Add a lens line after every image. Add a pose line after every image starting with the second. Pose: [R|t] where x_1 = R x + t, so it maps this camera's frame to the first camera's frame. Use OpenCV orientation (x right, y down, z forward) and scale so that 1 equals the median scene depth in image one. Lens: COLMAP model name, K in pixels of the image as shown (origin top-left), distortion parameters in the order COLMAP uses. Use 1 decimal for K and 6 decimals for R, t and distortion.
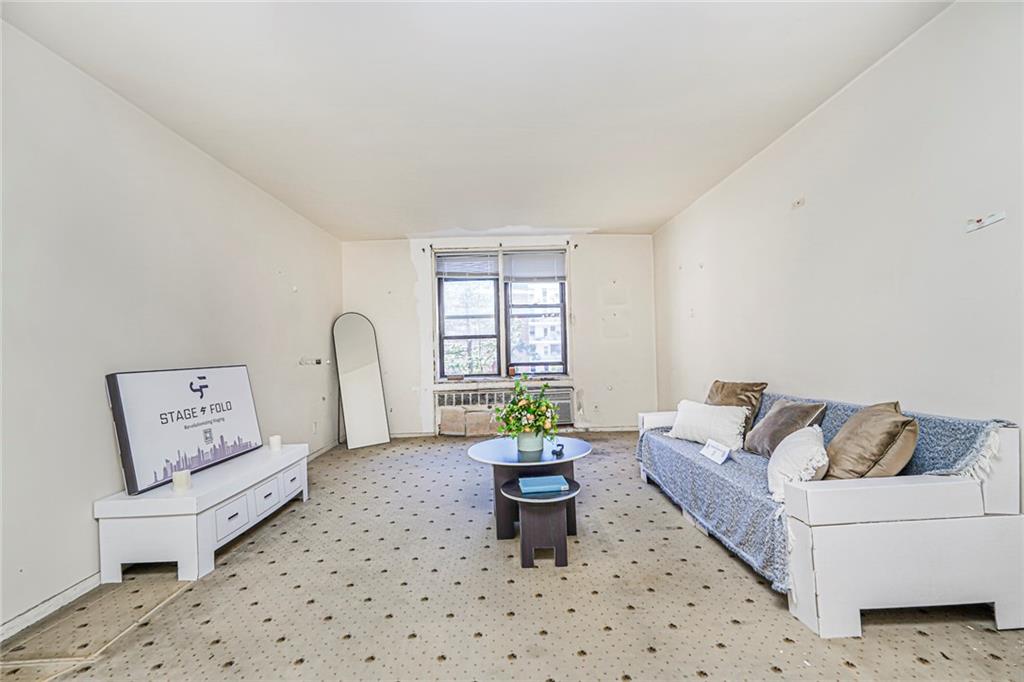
lens RADIAL K [[454.2, 0, 516.9], [0, 454.2, 347.3], [0, 0, 1]] dist [-0.004266, 0.002819]
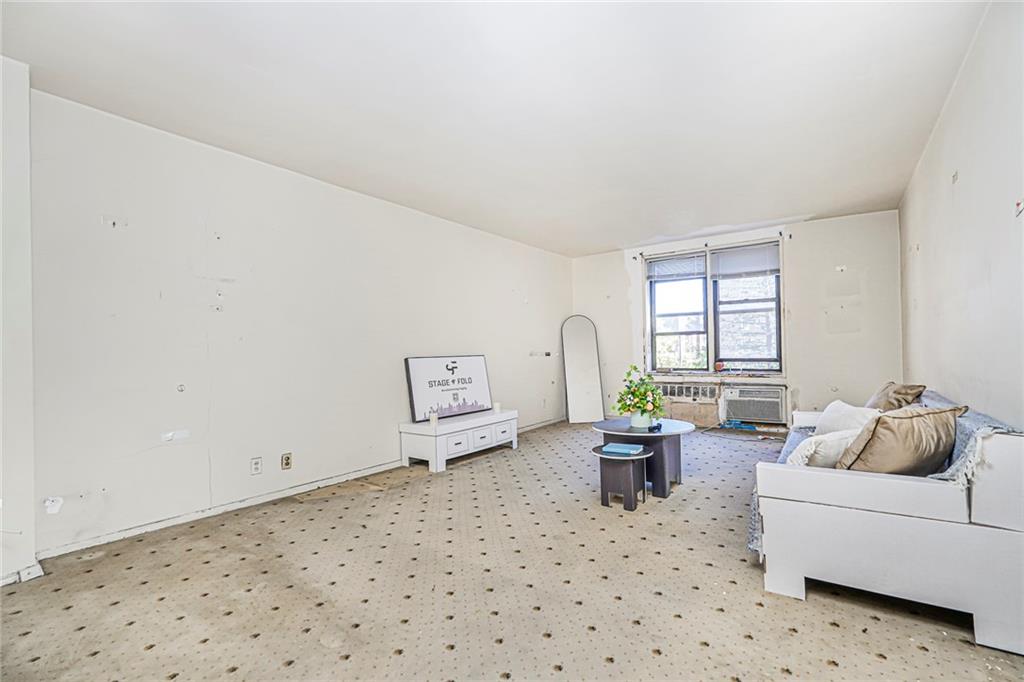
lens RADIAL K [[454.2, 0, 511.7], [0, 454.2, 341.3], [0, 0, 1]] dist [-0.004266, 0.002819]
pose [[0.795417, -0.001318, -0.606062, 0.432684], [0.001340, 0.999999, -0.000416, -0.008257], [0.606062, -0.000481, 0.795418, -0.179131]]
